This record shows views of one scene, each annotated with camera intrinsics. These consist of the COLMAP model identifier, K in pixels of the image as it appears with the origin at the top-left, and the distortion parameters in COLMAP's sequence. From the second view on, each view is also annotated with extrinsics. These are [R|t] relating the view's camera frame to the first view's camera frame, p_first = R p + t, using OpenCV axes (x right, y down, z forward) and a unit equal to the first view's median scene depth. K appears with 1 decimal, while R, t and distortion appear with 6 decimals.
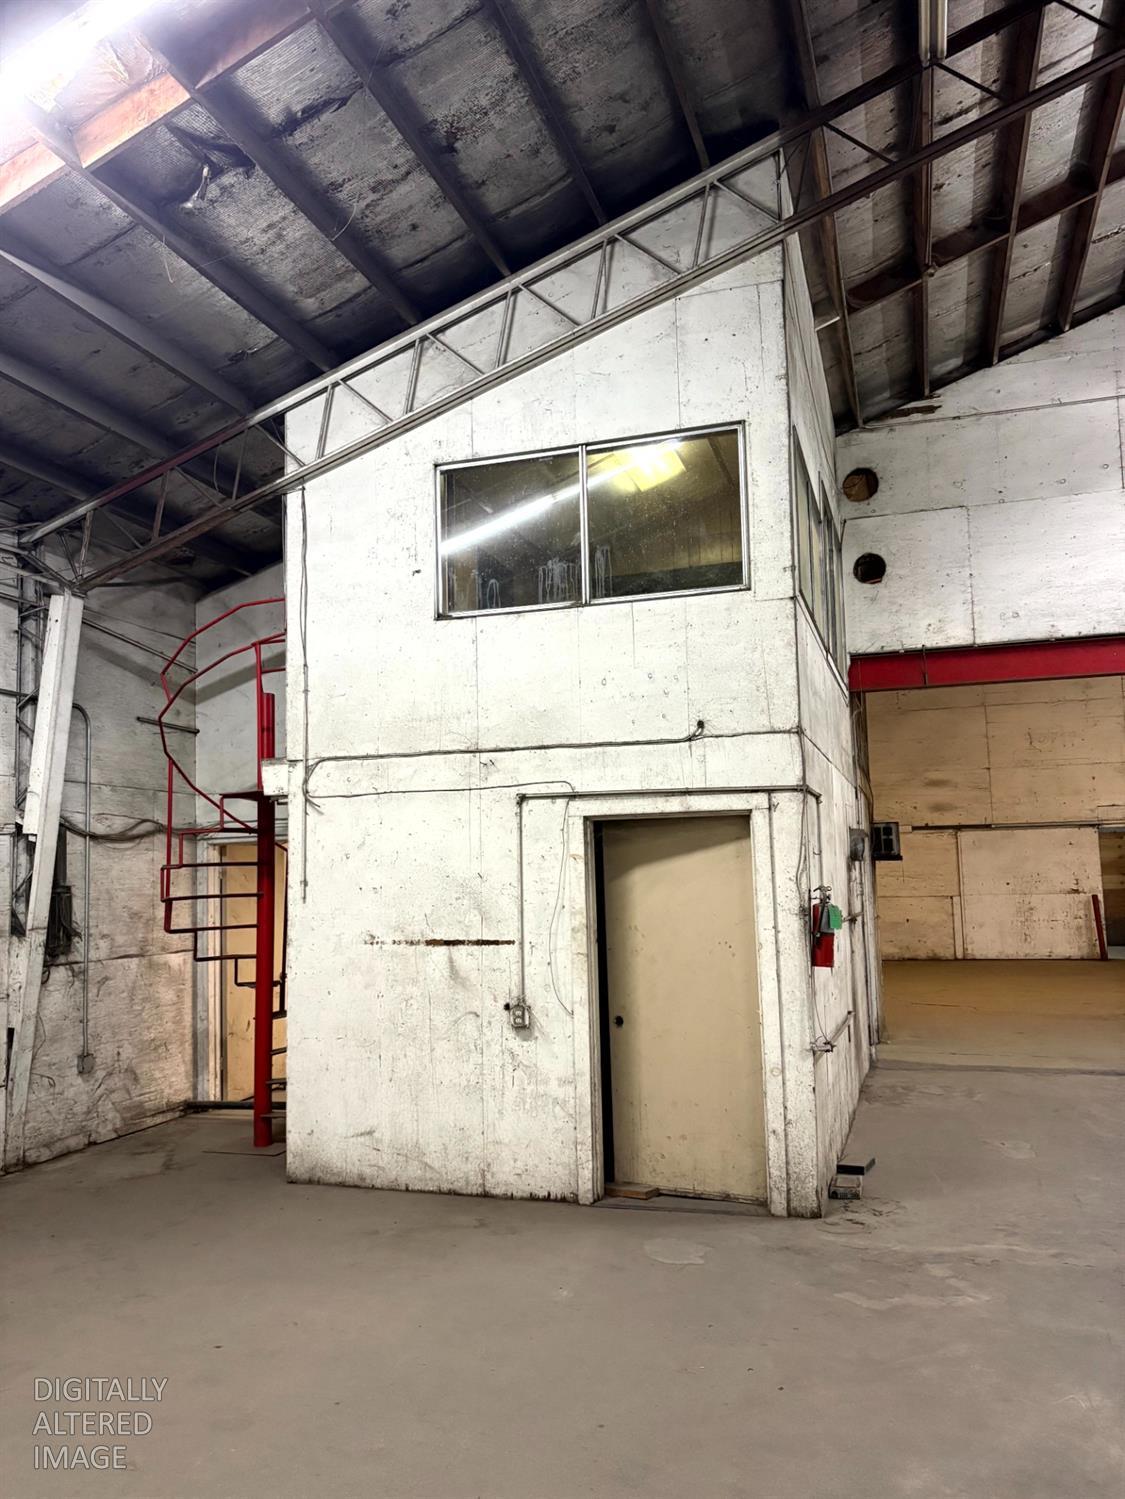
lens RADIAL K [[1126.3, 0, 566.9], [0, 1126.3, 753.8], [0, 0, 1]] dist [0.001890, -0.007335]
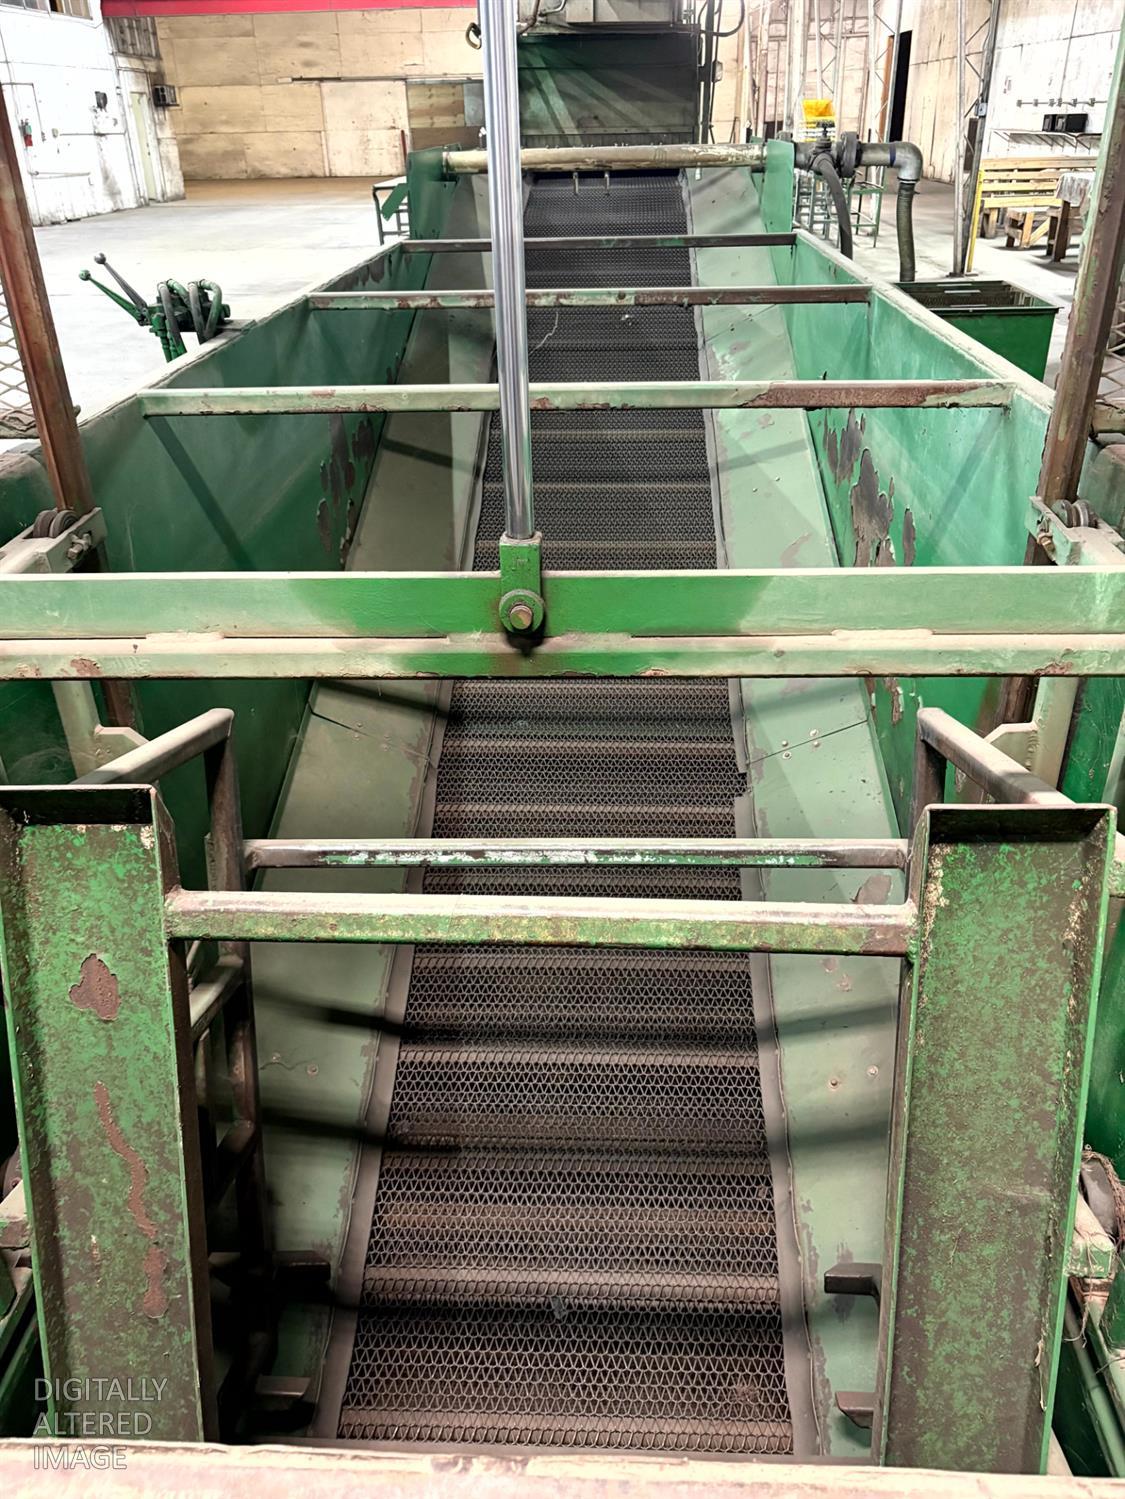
lens RADIAL K [[1126.3, 0, 560.9], [0, 1126.3, 761.3], [0, 0, 1]] dist [0.001890, -0.007335]
pose [[0.962961, -0.129738, 0.236378, 0.498445], [-0.033839, 0.811560, 0.583288, -0.228803], [-0.267509, -0.569683, 0.777110, -2.115683]]
